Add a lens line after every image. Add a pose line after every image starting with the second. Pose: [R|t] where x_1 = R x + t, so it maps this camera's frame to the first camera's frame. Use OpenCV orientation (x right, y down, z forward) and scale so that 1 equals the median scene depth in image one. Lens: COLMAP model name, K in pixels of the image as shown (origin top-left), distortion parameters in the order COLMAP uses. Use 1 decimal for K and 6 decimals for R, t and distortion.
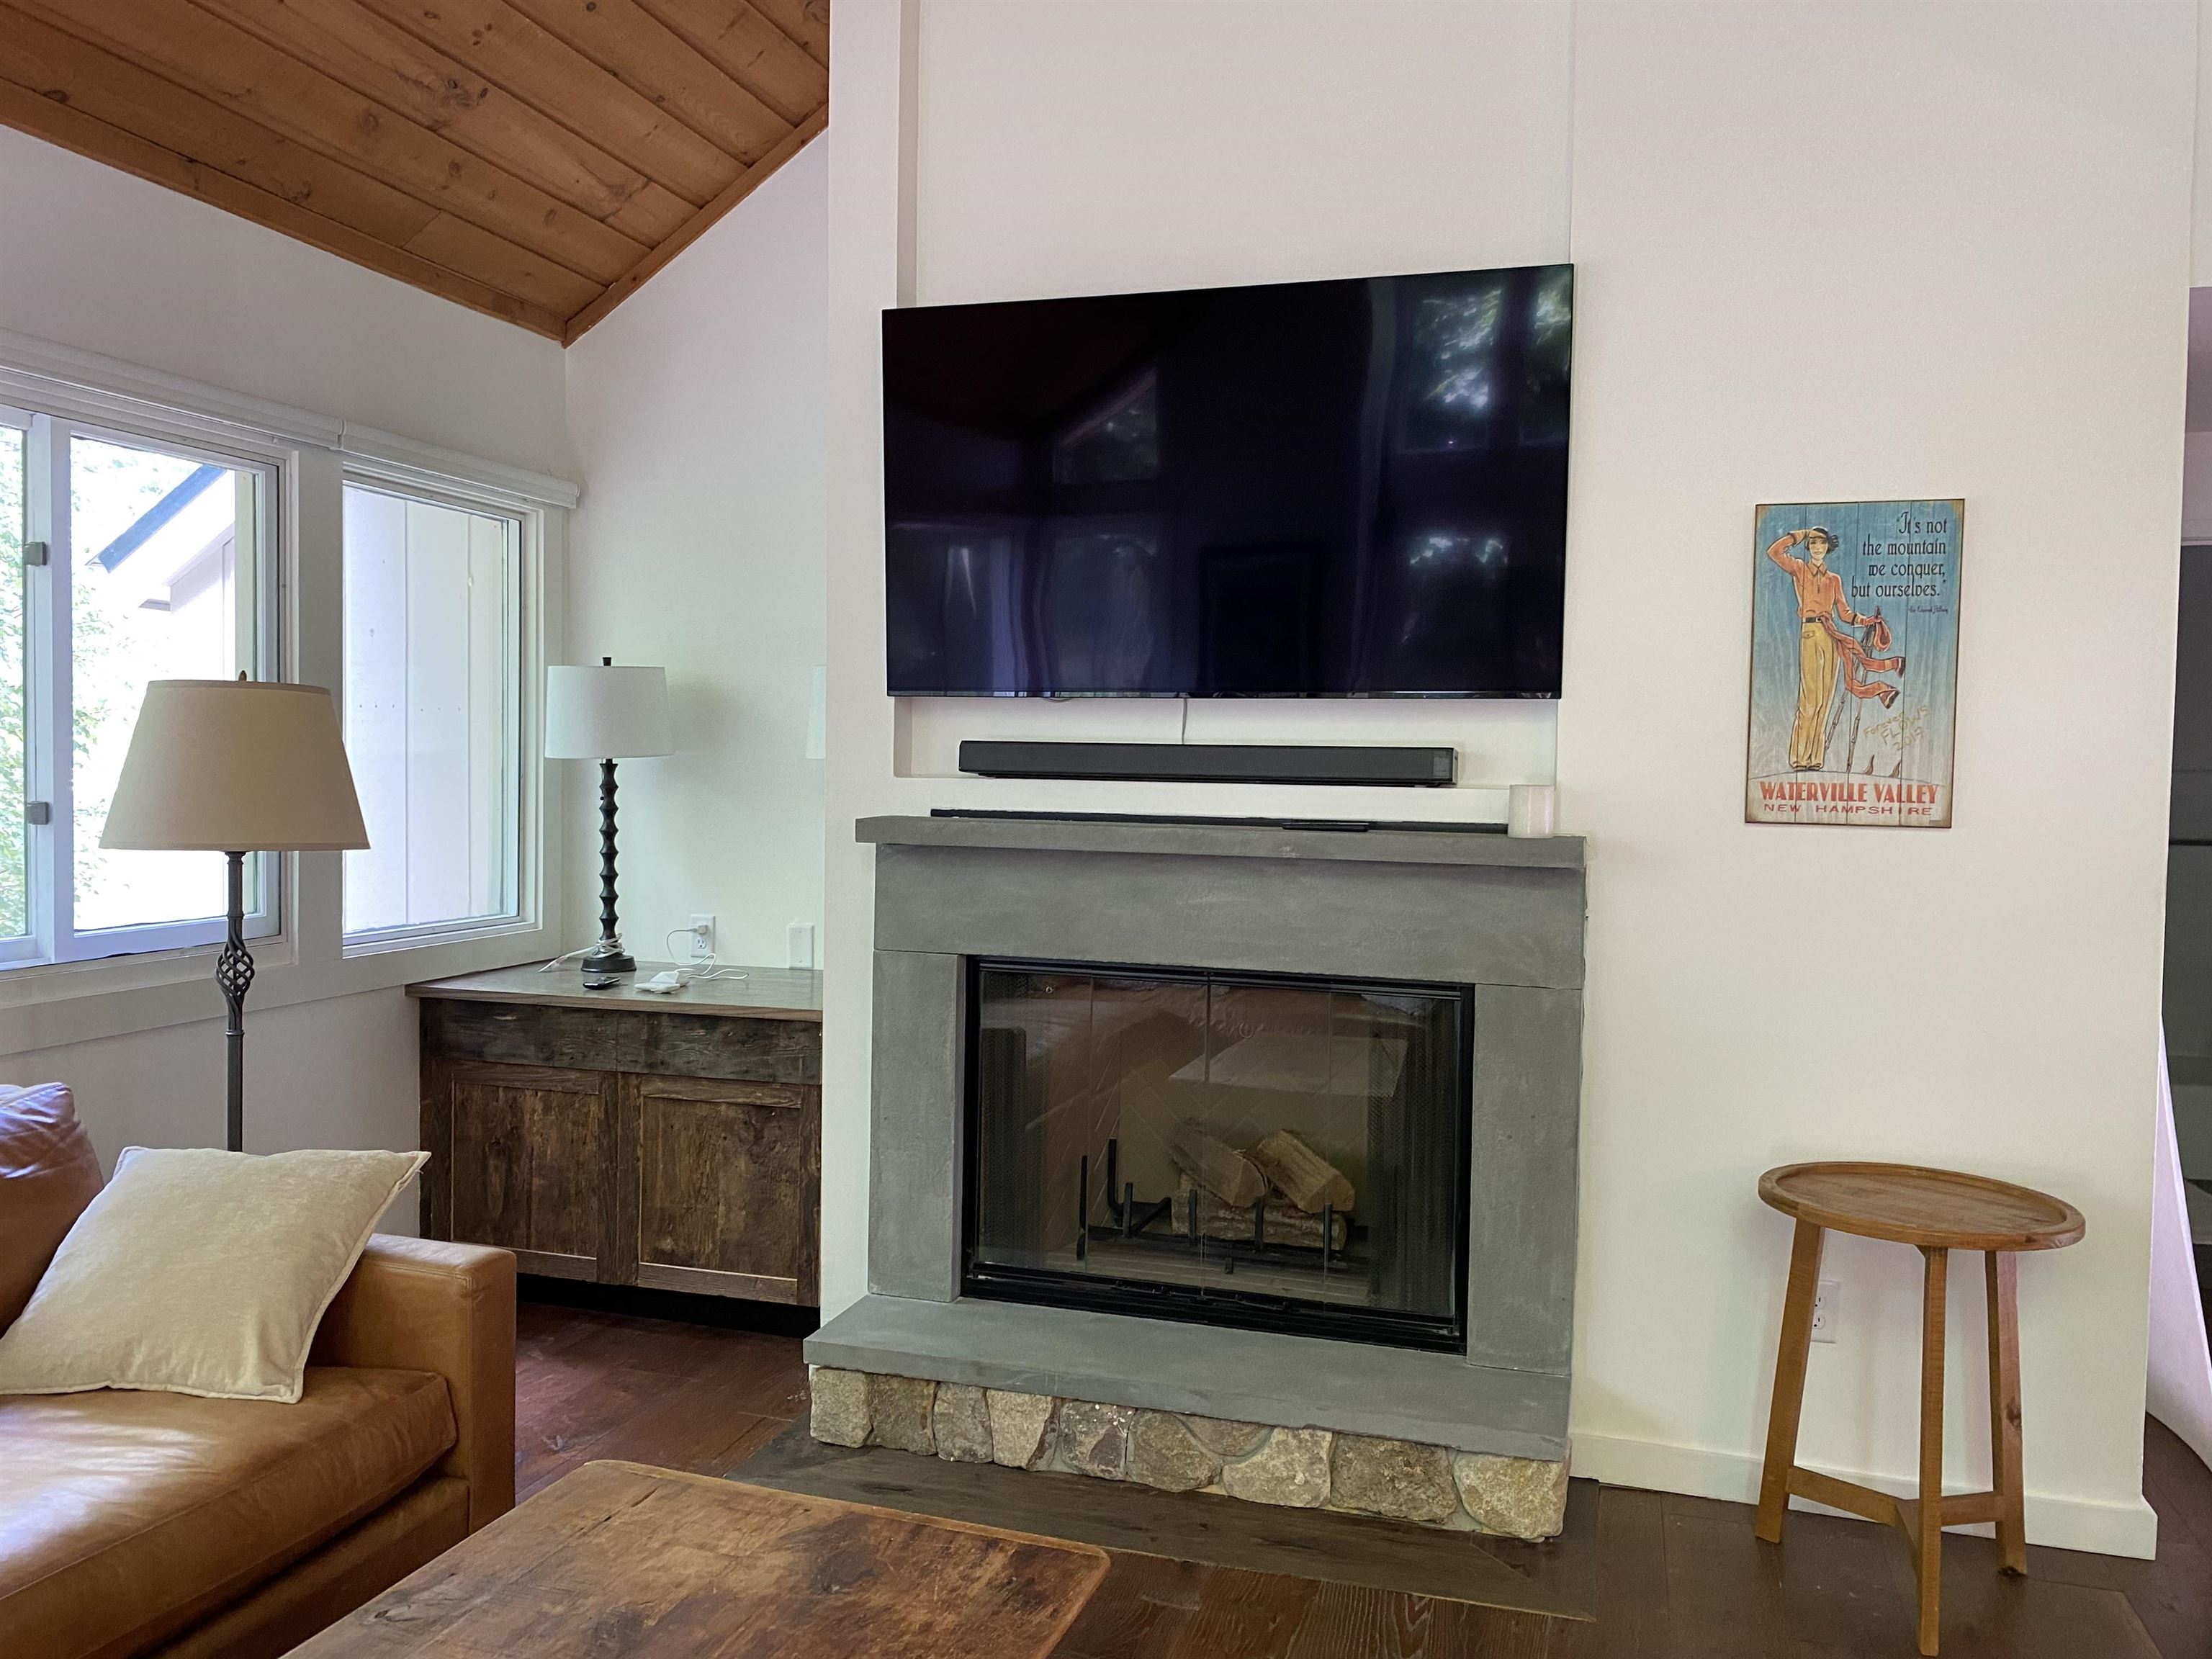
lens RADIAL K [[1671.6, 0, 1106.0], [0, 1671.6, 829.5], [0, 0, 1]] dist [0.049959, -0.077218]
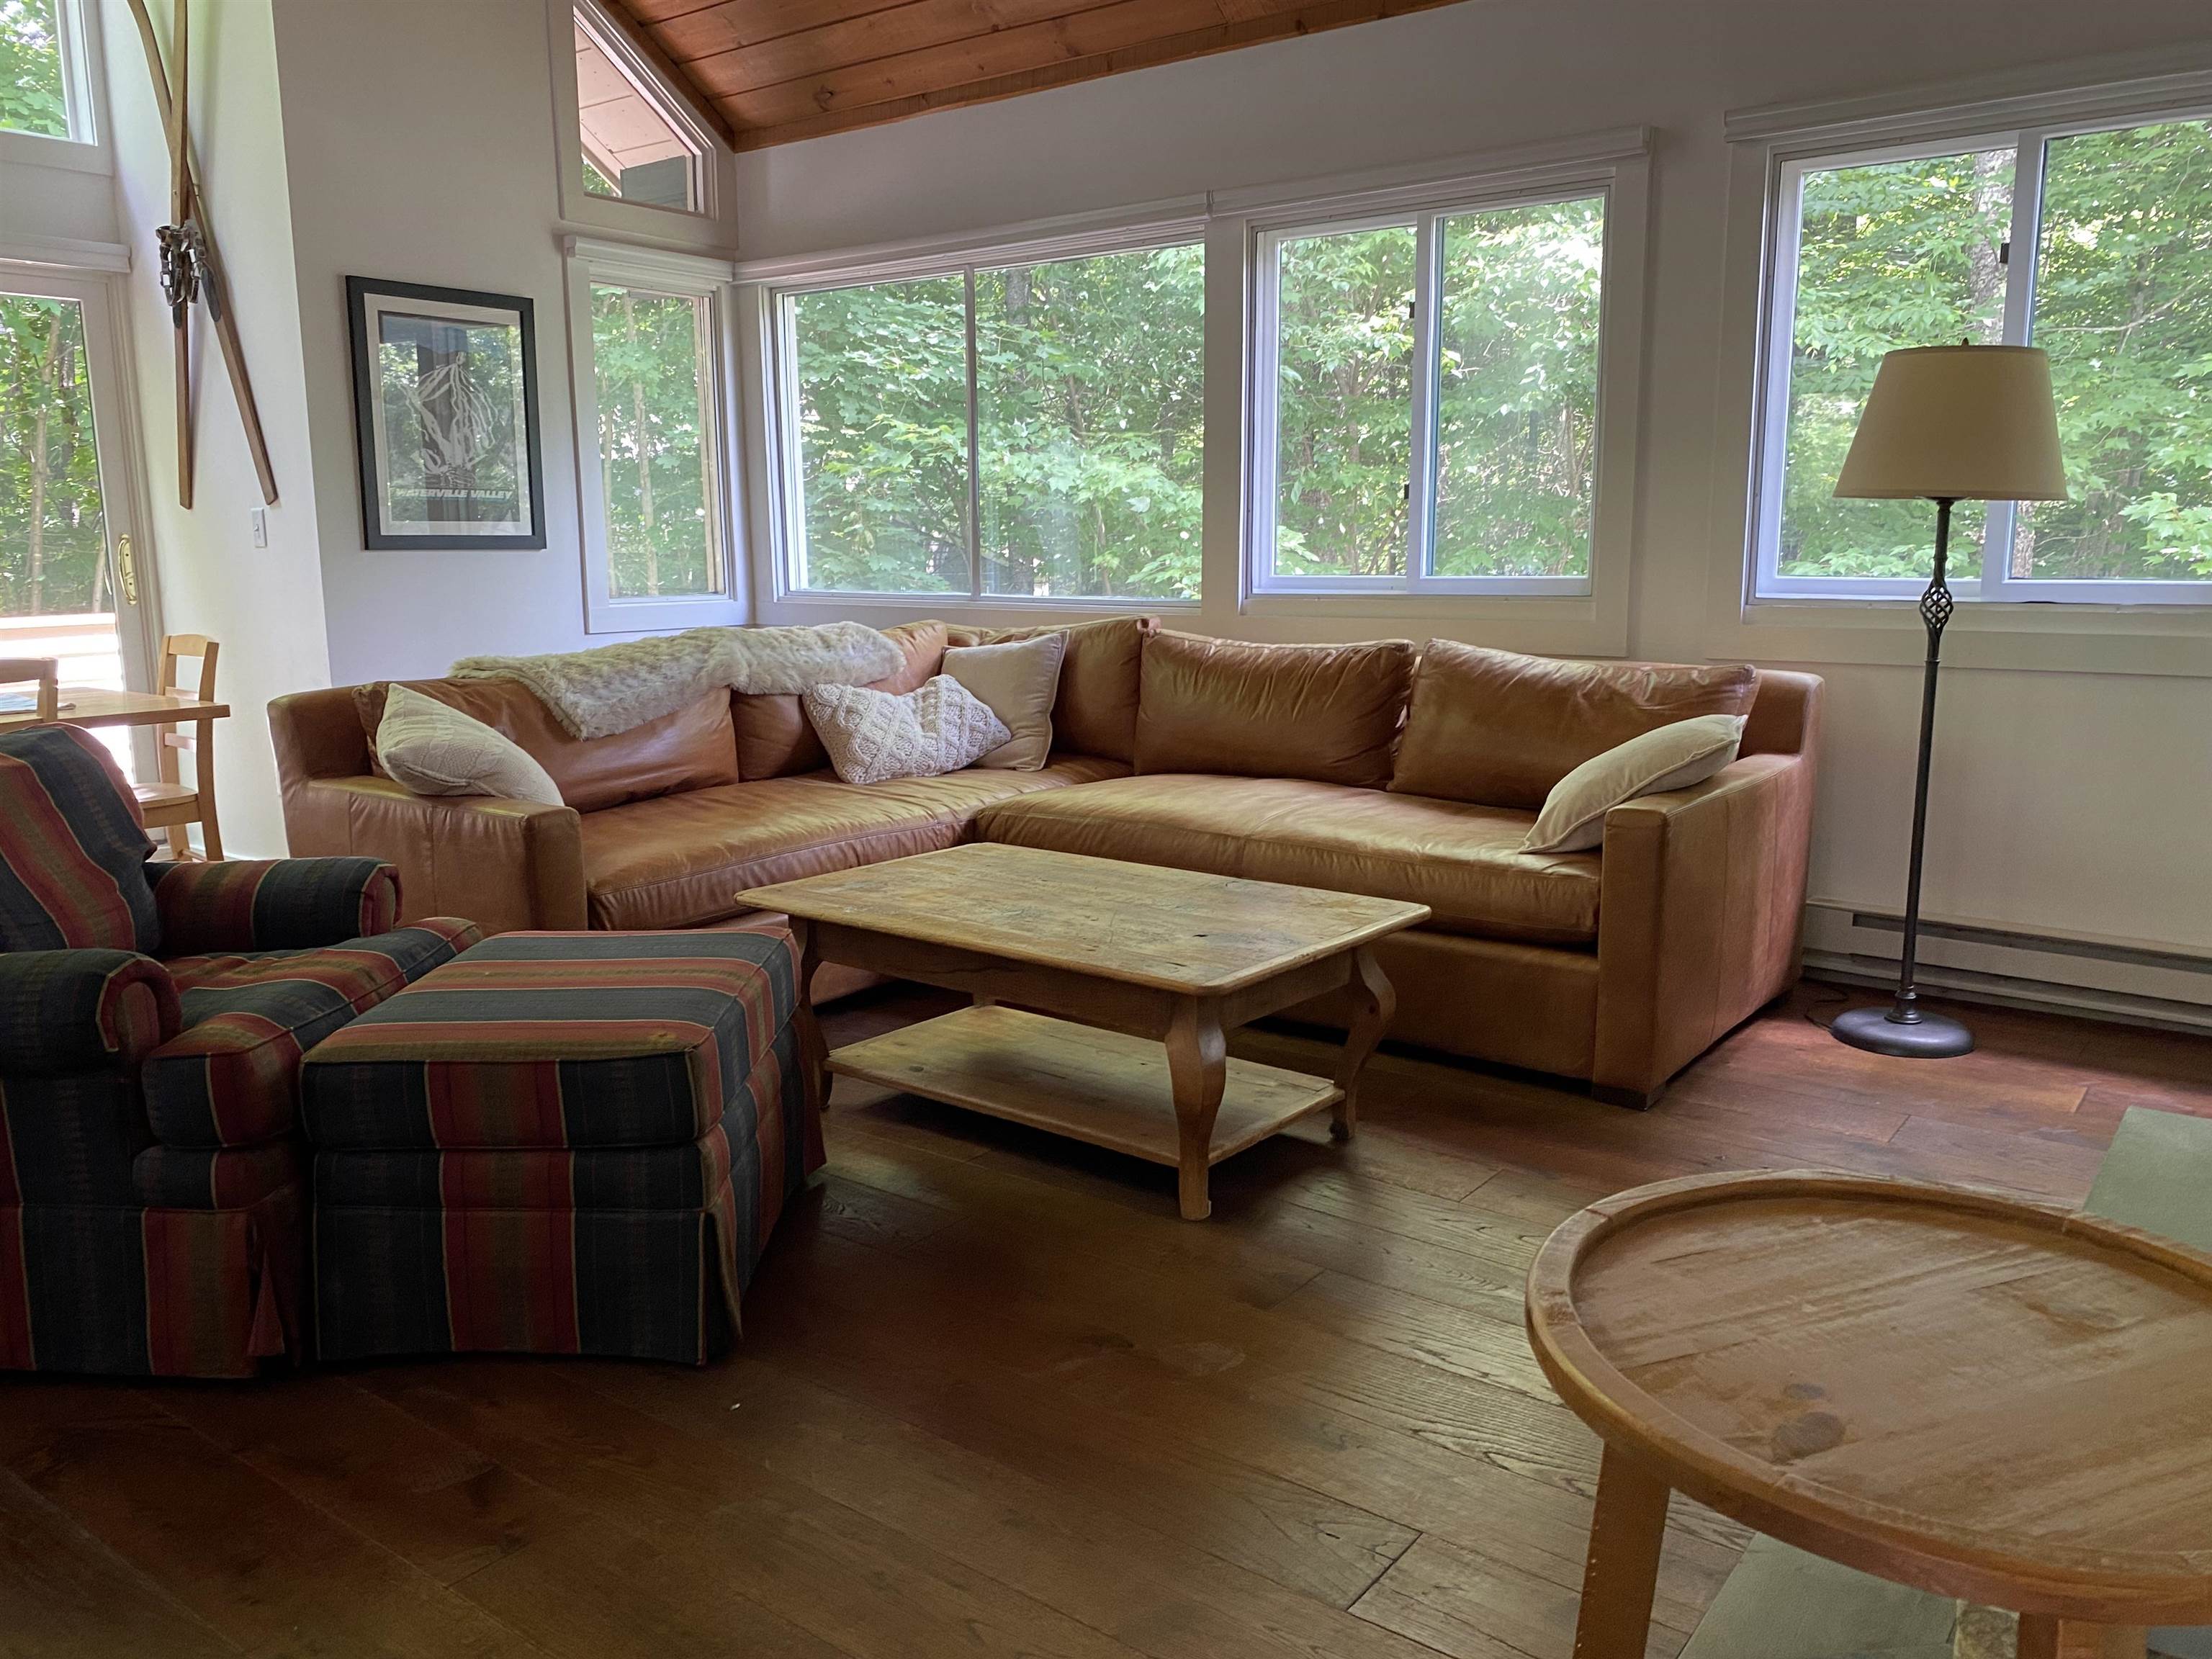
lens RADIAL K [[1621.7, 0, 1106.0], [0, 1621.7, 829.5], [0, 0, 1]] dist [0.050601, -0.110385]
pose [[-0.332996, 0.158604, -0.929494, 0.714396], [-0.036419, 0.982853, 0.180756, 0.050168], [0.942225, 0.094042, -0.321510, 0.797876]]
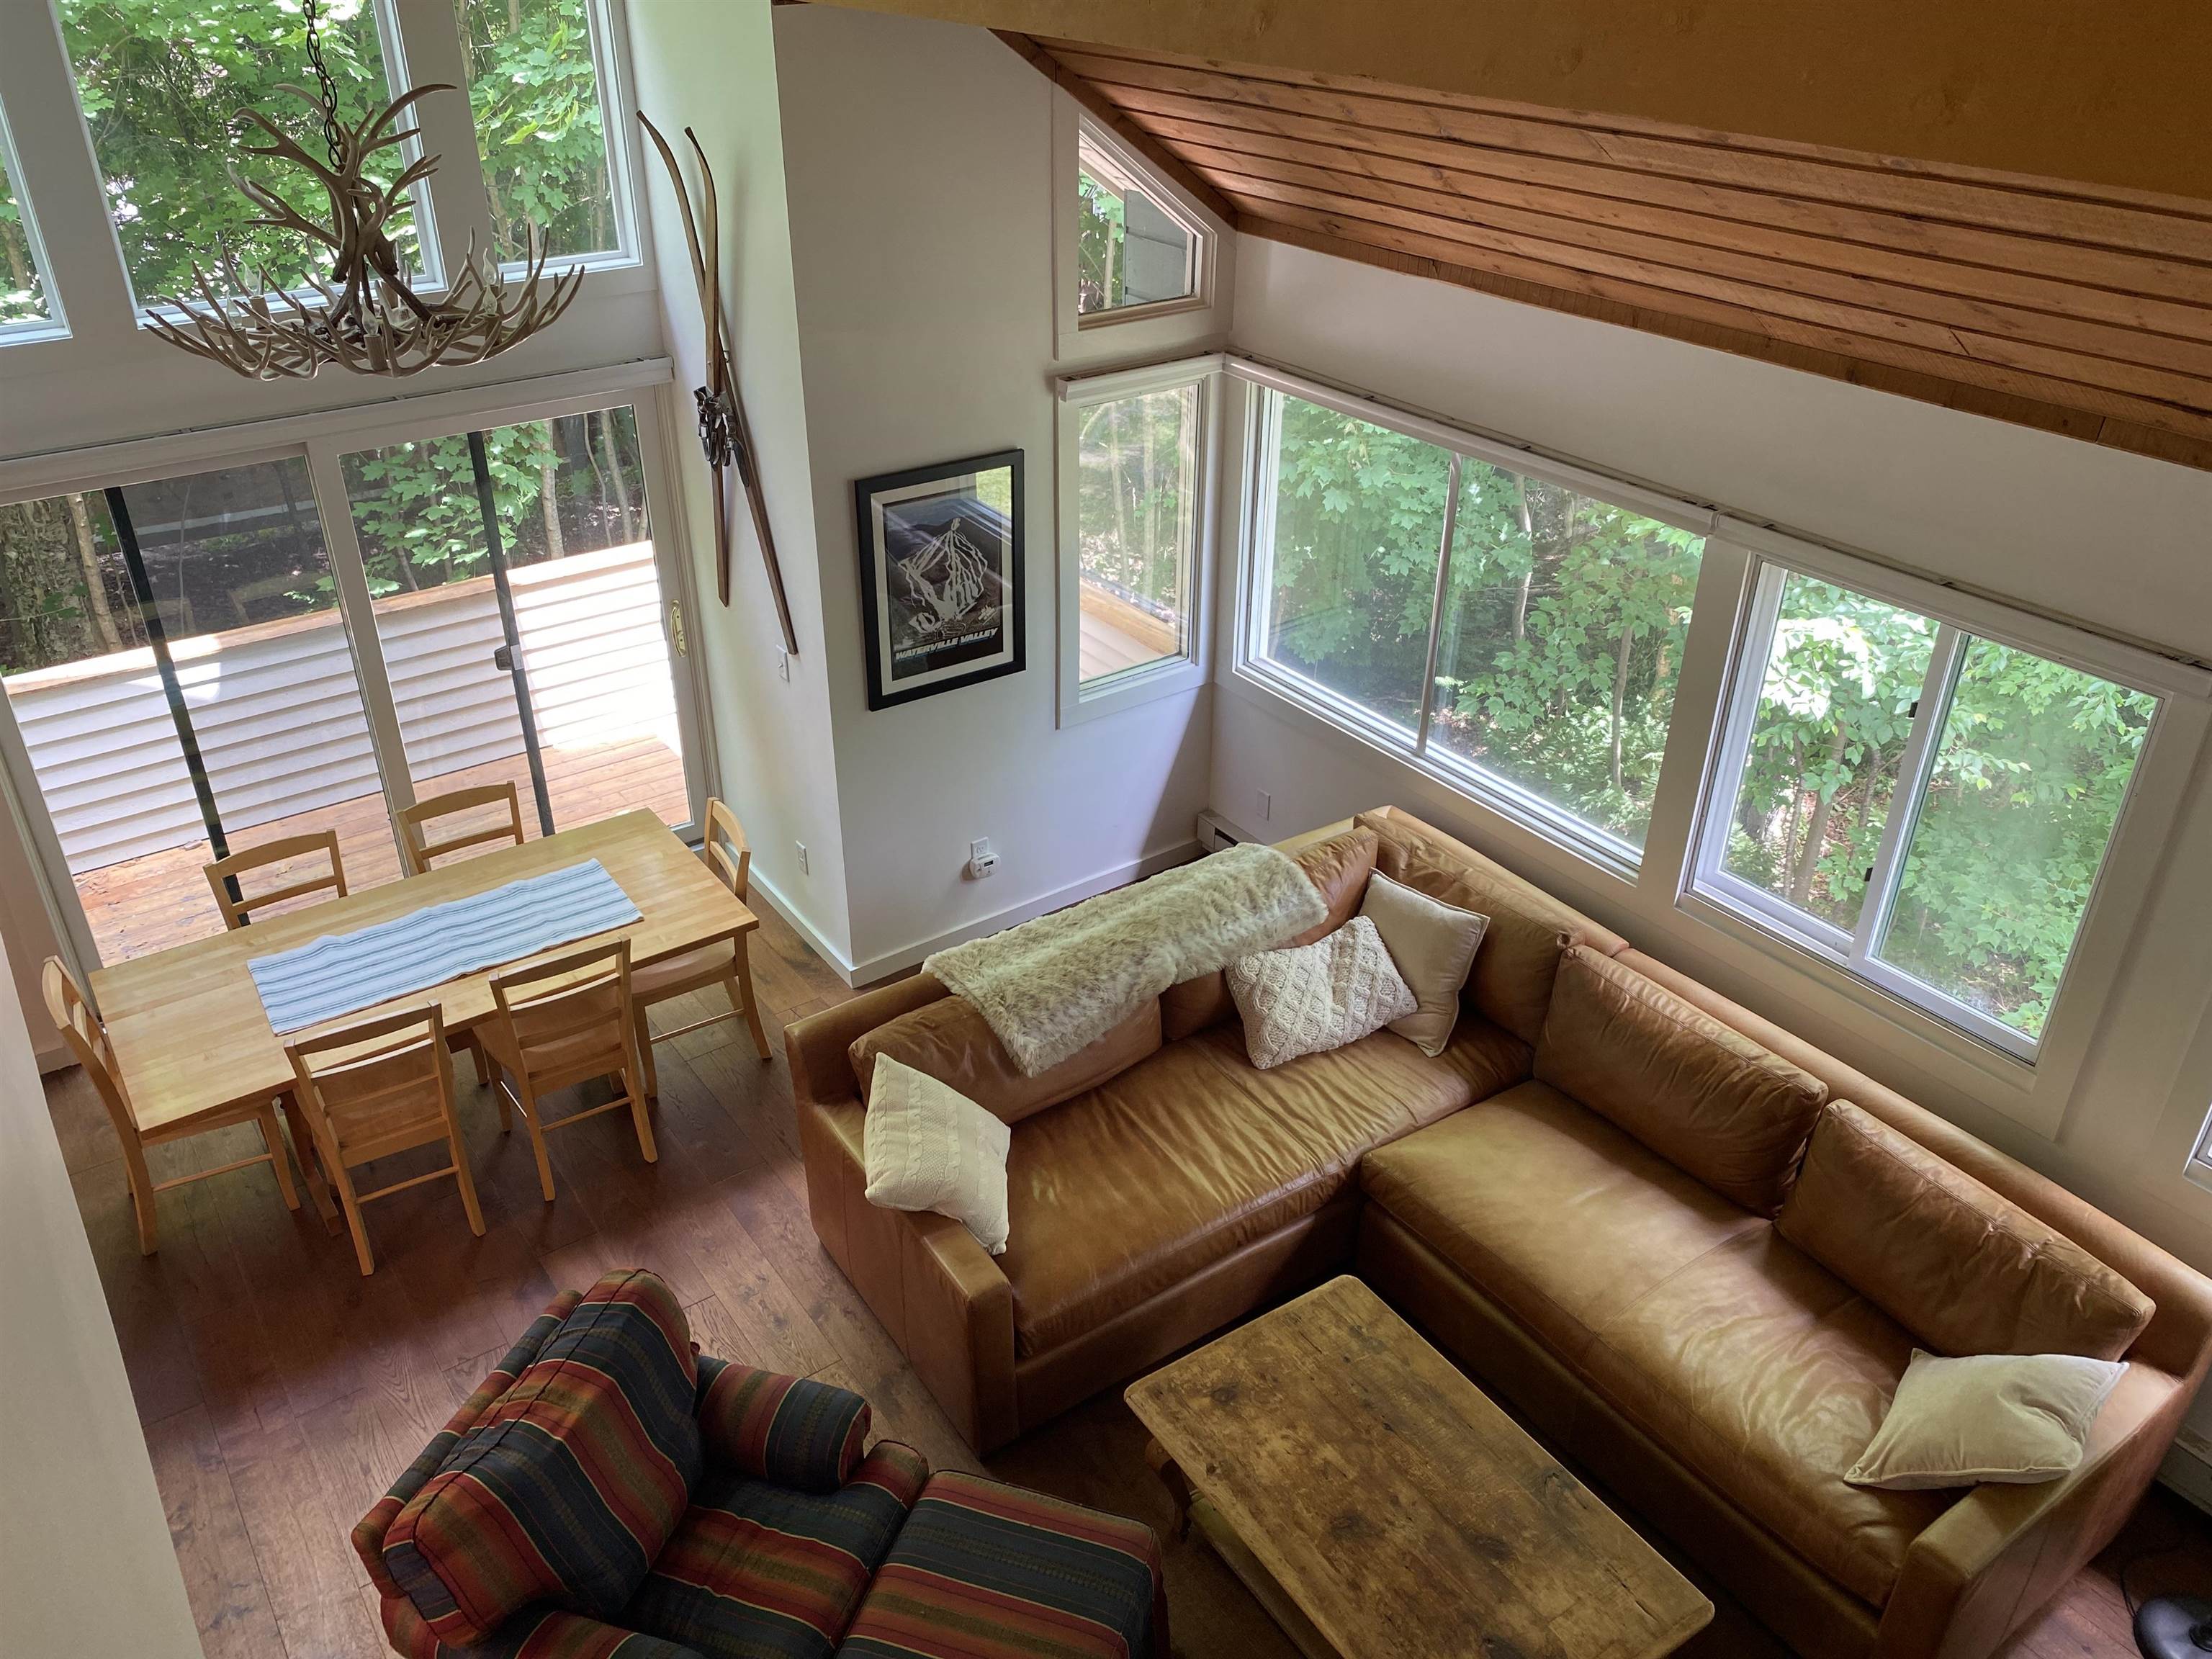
lens RADIAL K [[1652.4, 0, 1079.0], [0, 1652.4, 818.9], [0, 0, 1]] dist [0.046448, -0.082711]
pose [[-0.614904, 0.374790, -0.693848, 0.597265], [-0.043820, 0.862247, 0.504588, -0.705153], [0.787384, 0.340678, -0.513776, 0.735338]]
